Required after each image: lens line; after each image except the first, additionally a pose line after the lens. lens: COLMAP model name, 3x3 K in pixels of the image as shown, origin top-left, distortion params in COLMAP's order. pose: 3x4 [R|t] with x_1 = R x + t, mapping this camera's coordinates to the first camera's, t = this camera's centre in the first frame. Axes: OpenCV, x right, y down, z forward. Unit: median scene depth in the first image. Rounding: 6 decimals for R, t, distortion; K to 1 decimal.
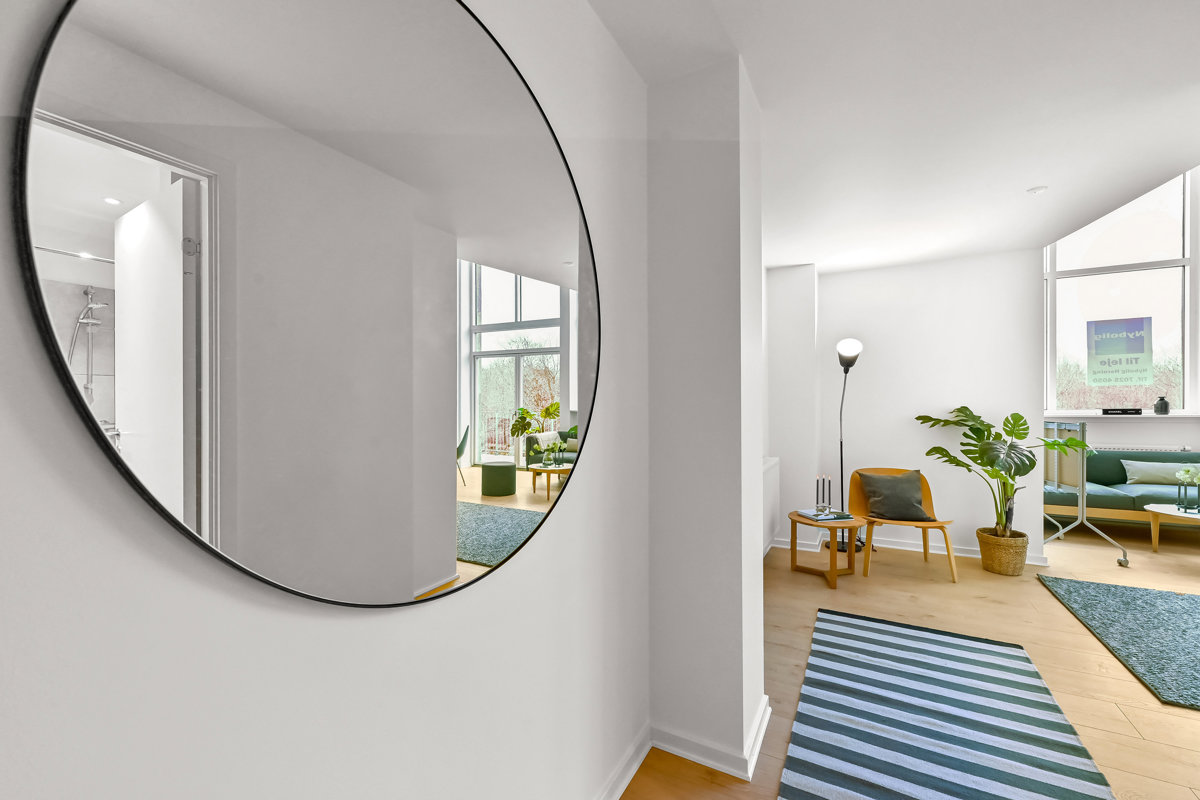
lens RADIAL K [[490.0, 0, 600.3], [0, 490.0, 405.5], [0, 0, 1]] dist [-0.003083, 0.000250]
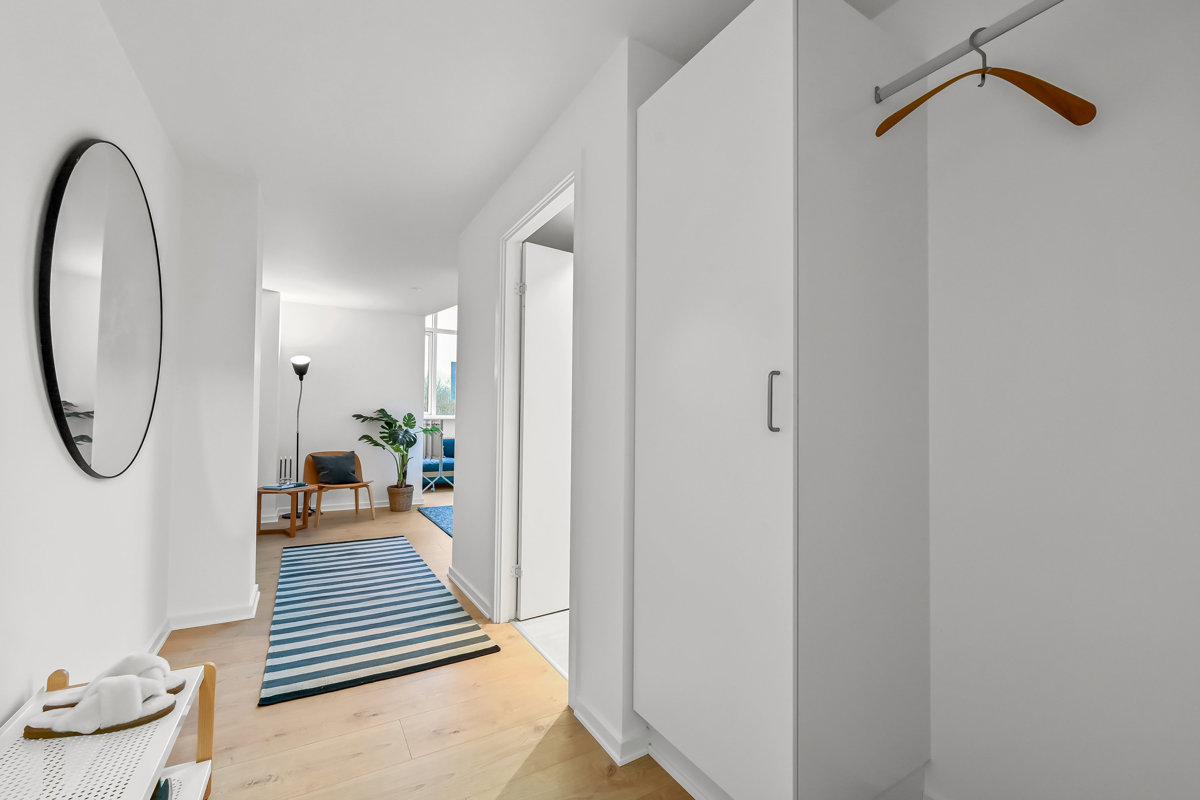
lens RADIAL K [[490.0, 0, 594.6], [0, 490.0, 415.9], [0, 0, 1]] dist [-0.003083, 0.000250]
pose [[0.513984, 0.019036, 0.857589, -0.238274], [-0.012507, 0.999814, -0.014698, 0.040769], [-0.857709, -0.003171, 0.514126, -0.373782]]
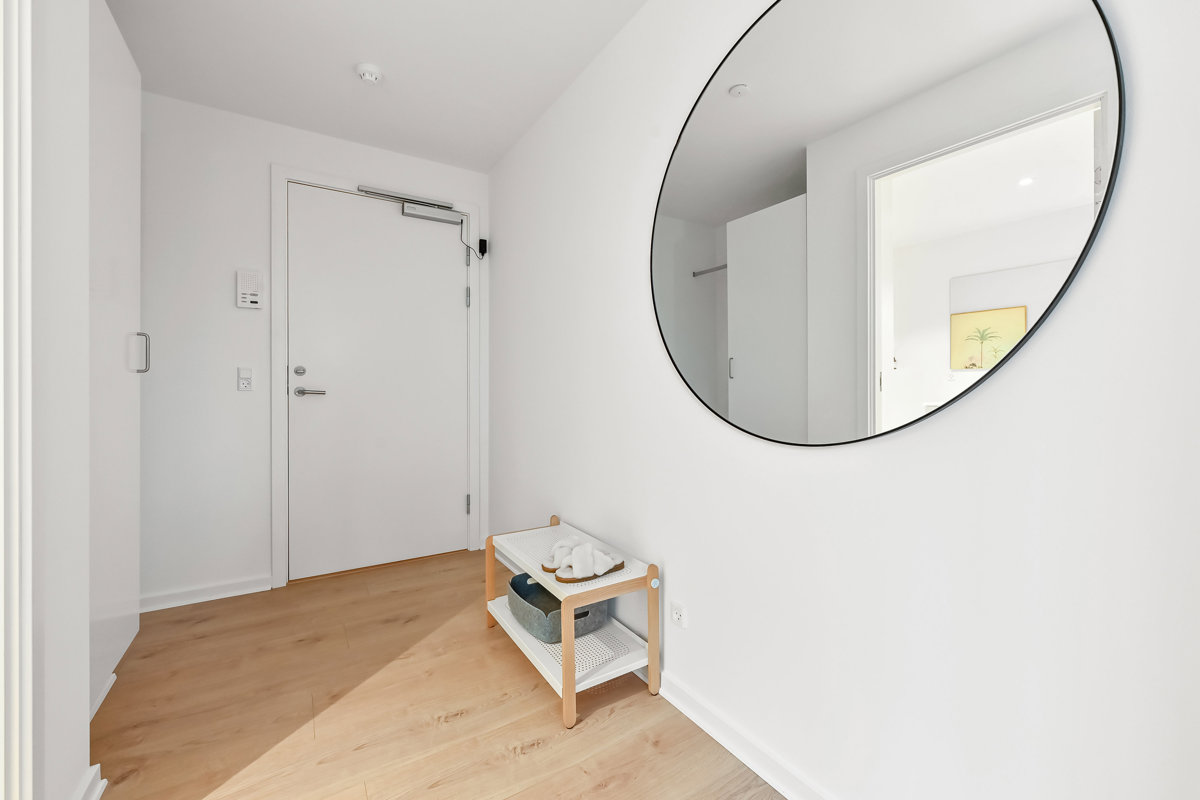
lens RADIAL K [[490.0, 0, 600.5], [0, 490.0, 390.7], [0, 0, 1]] dist [-0.003083, 0.000250]
pose [[-0.481216, 0.003179, -0.876596, 0.296708], [-0.000976, 0.999991, 0.004162, 0.059528], [0.876602, 0.002859, -0.481208, 0.322791]]
